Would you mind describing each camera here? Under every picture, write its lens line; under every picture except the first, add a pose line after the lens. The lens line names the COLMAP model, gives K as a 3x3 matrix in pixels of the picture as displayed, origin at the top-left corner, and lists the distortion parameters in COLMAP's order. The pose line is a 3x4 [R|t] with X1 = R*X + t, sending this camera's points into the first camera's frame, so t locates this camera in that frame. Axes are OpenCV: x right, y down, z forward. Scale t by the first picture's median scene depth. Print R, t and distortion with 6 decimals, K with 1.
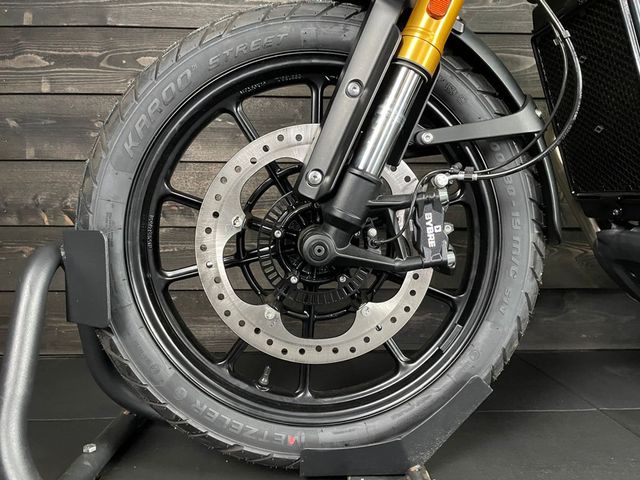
lens RADIAL K [[492.3, 0, 325.3], [0, 492.3, 240.1], [0, 0, 1]] dist [0.083815, -0.115095]
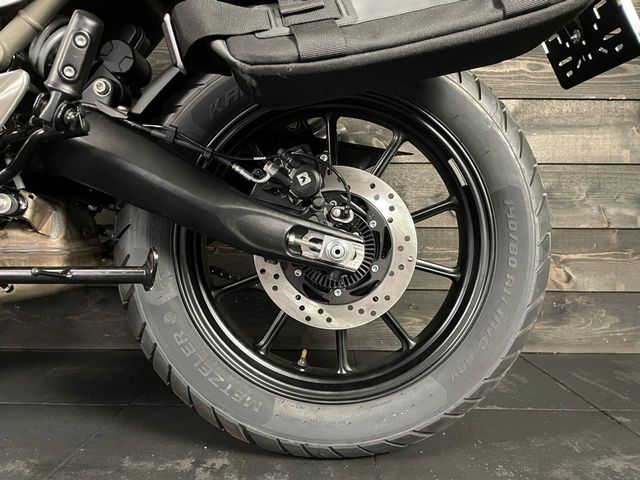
lens RADIAL K [[492.3, 0, 331.6], [0, 492.3, 239.9], [0, 0, 1]] dist [0.083815, -0.115095]
pose [[0.998902, 0.006632, -0.046377, 2.078601], [-0.007950, 0.999568, -0.028282, 0.058209], [0.046169, 0.028620, 0.998524, 0.075926]]
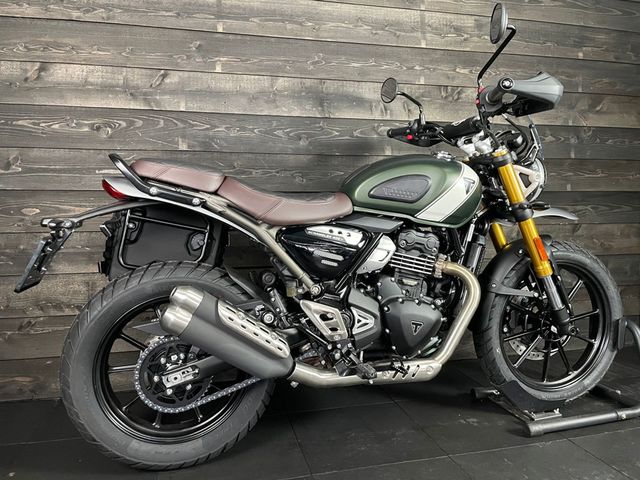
lens RADIAL K [[492.3, 0, 325.6], [0, 492.3, 237.0], [0, 0, 1]] dist [0.083815, -0.115095]
pose [[0.978498, -0.019482, 0.205336, 0.441561], [0.017659, 0.999787, 0.010704, -0.550332], [-0.205501, -0.006847, 0.978633, -1.386617]]
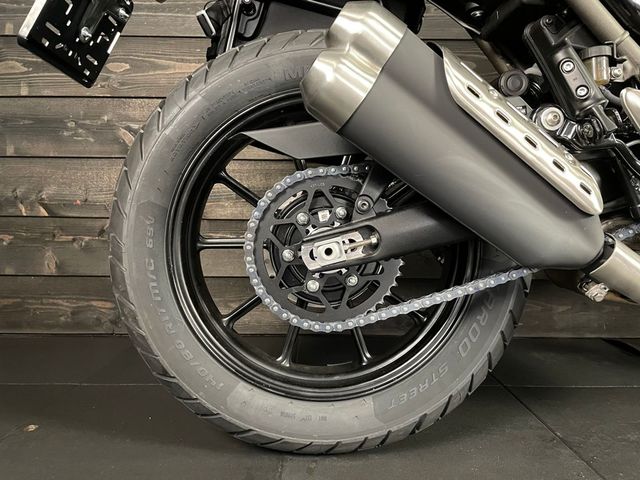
lens RADIAL K [[492.3, 0, 315.8], [0, 492.3, 237.7], [0, 0, 1]] dist [0.083815, -0.115095]
pose [[0.999220, 0.009111, -0.038423, 0.254305], [-0.009254, 0.999951, -0.003545, 0.032899], [0.038389, 0.003897, 0.999255, -0.152366]]
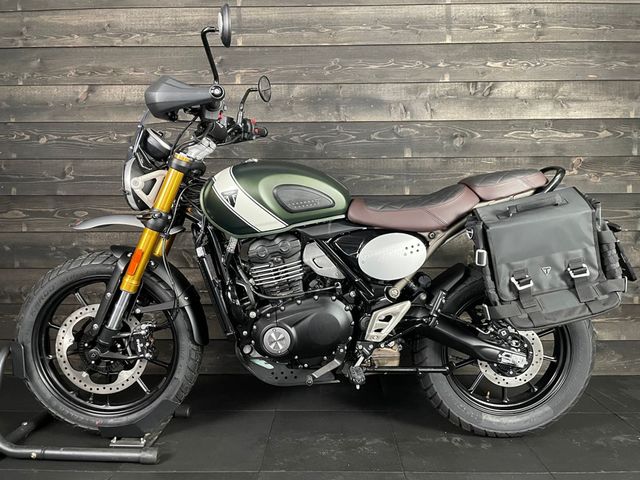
lens RADIAL K [[492.3, 0, 323.8], [0, 492.3, 236.6], [0, 0, 1]] dist [0.083815, -0.115095]
pose [[0.998364, -0.000989, -0.057171, 1.242800], [0.001747, 0.999911, 0.013217, -0.586505], [0.057153, -0.013295, 0.998277, -1.485214]]
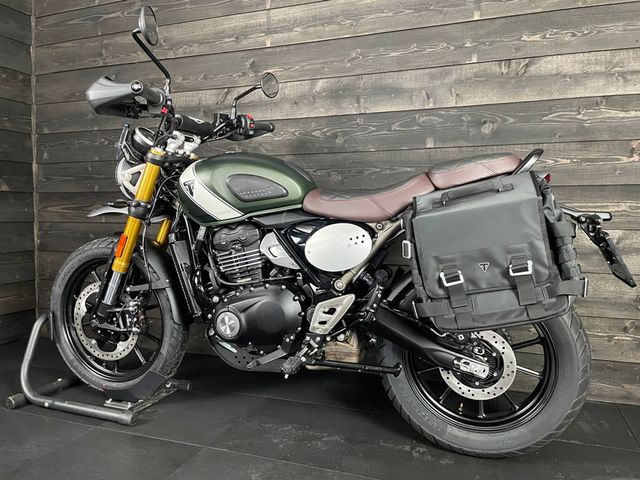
lens RADIAL K [[492.3, 0, 324.6], [0, 492.3, 239.8], [0, 0, 1]] dist [0.083815, -0.115095]
pose [[0.925074, 0.022875, -0.379096, 2.244326], [-0.019130, 0.999724, 0.013643, -0.523728], [0.379304, -0.005369, 0.925257, -1.240191]]
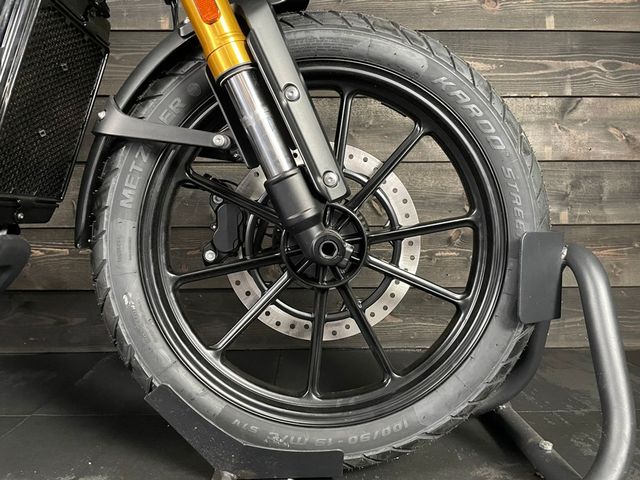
lens RADIAL K [[492.3, 0, 321.4], [0, 492.3, 234.3], [0, 0, 1]] dist [0.083815, -0.115095]
pose [[0.999575, -0.004770, -0.028769, 2.307582], [0.004540, 0.999957, -0.008046, -0.006027], [0.028806, 0.007911, 0.999554, 0.092814]]
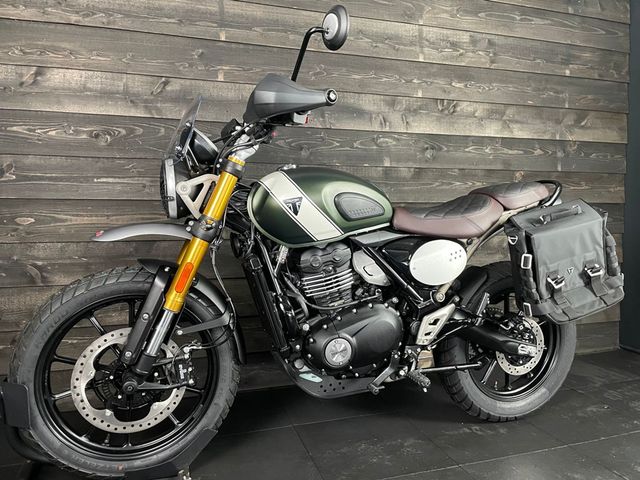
lens RADIAL K [[492.3, 0, 331.1], [0, 492.3, 236.6], [0, 0, 1]] dist [0.083815, -0.115095]
pose [[0.961227, -0.014169, 0.275394, 0.229553], [0.012042, 0.999883, 0.009414, -0.618501], [-0.275495, -0.005732, 0.961285, -1.351497]]
